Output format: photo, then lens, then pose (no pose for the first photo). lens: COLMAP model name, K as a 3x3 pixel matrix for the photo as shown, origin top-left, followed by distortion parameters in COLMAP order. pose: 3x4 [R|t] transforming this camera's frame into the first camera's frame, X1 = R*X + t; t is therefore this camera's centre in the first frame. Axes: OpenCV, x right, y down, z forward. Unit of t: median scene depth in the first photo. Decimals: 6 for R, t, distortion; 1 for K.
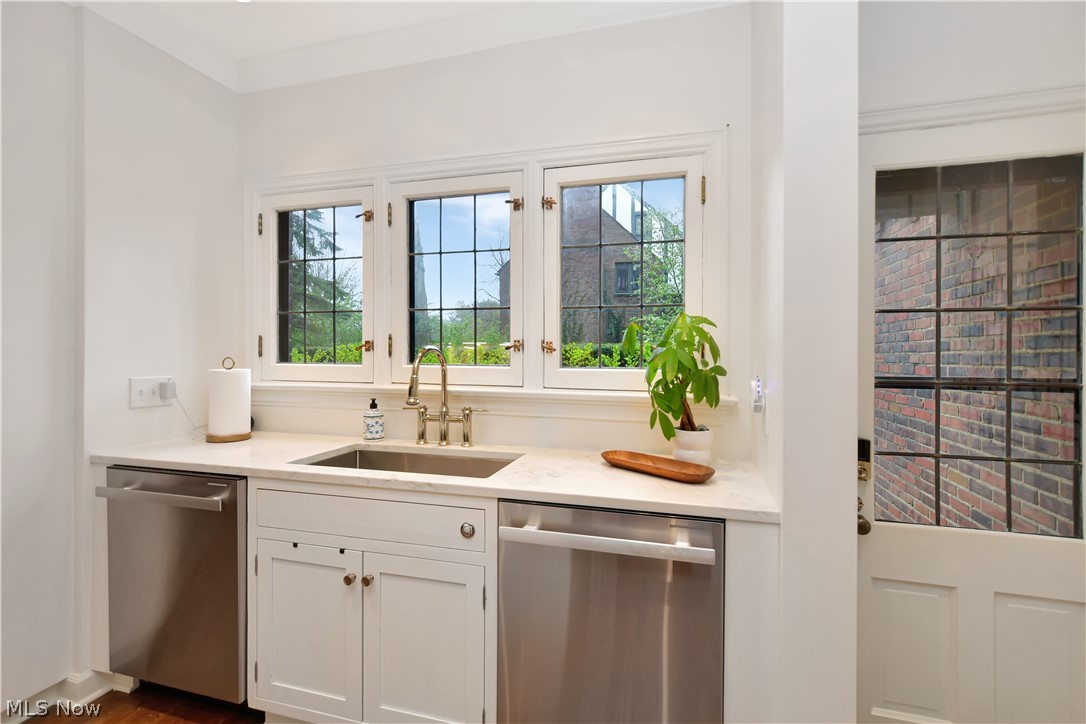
lens RADIAL K [[493.5, 0, 549.2], [0, 493.5, 372.9], [0, 0, 1]] dist [0.001855, -0.000010]
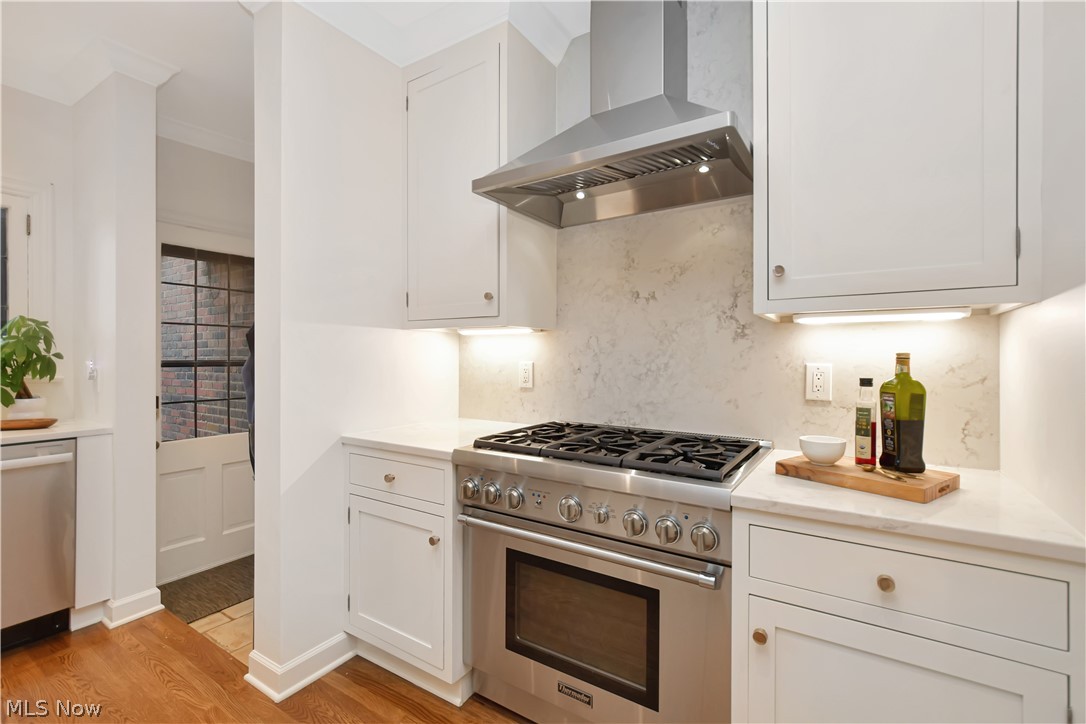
lens RADIAL K [[499.9, 0, 546.7], [0, 499.9, 342.9], [0, 0, 1]] dist [0.001529, 0.000108]
pose [[0.308348, 0.025237, 0.950939, -0.632758], [0.030184, 0.998885, -0.036296, 0.053776], [-0.950795, 0.039895, 0.307242, -0.882638]]
